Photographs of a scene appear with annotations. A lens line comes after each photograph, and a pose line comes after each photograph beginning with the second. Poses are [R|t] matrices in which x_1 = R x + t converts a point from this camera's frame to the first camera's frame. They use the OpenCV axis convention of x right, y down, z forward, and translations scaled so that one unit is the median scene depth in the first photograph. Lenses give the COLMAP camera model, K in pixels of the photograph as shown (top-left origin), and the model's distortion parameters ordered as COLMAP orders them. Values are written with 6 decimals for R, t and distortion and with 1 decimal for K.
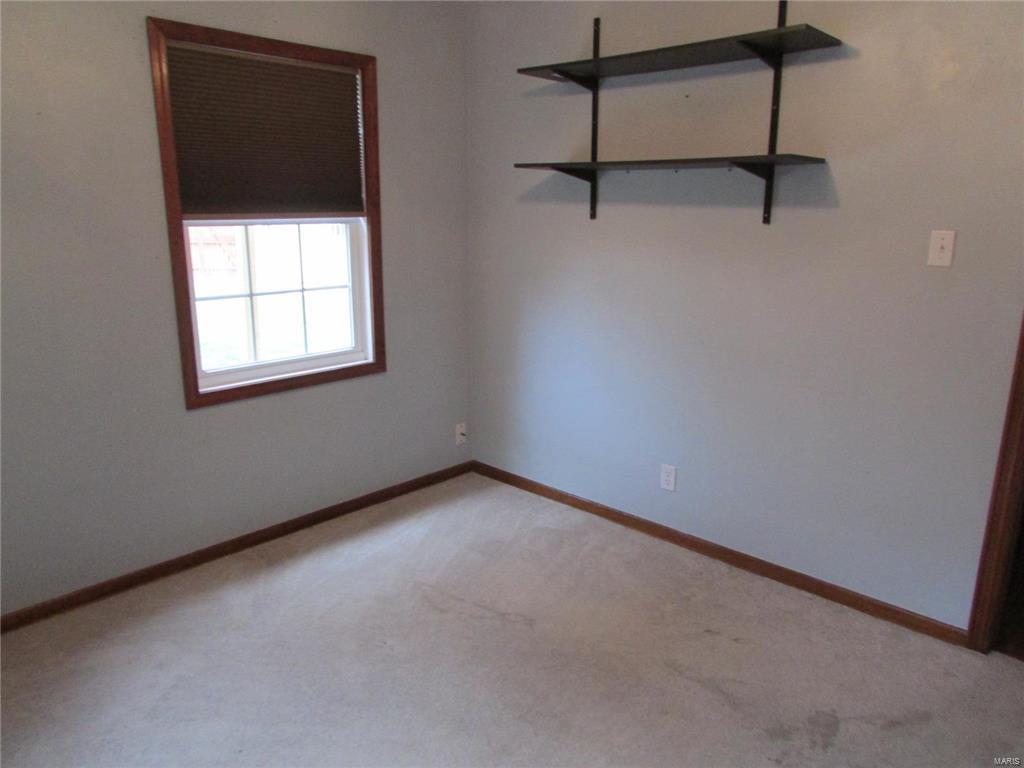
lens RADIAL K [[734.1, 0, 511.2], [0, 734.1, 387.0], [0, 0, 1]] dist [-0.032338, 0.015320]
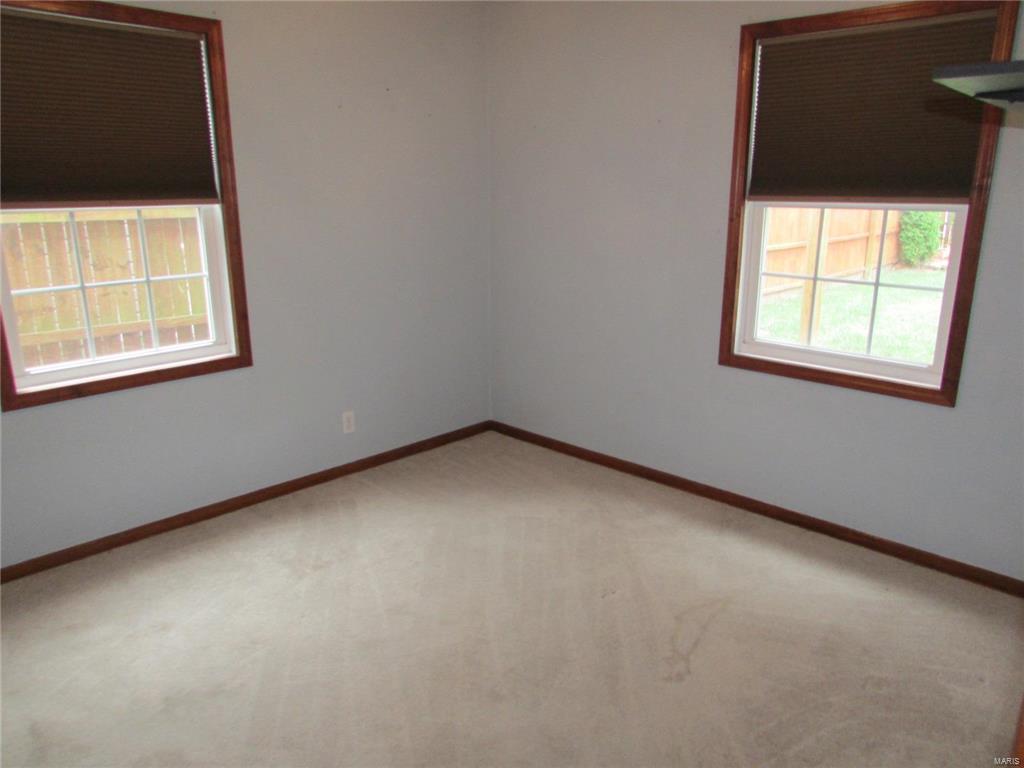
lens RADIAL K [[734.1, 0, 512.0], [0, 734.1, 383.3], [0, 0, 1]] dist [-0.032338, 0.015320]
pose [[-0.001205, 0.254978, -0.966946, 0.661032], [-0.239256, 0.938790, 0.247851, -0.144606], [0.970956, 0.231647, 0.059874, 0.594025]]
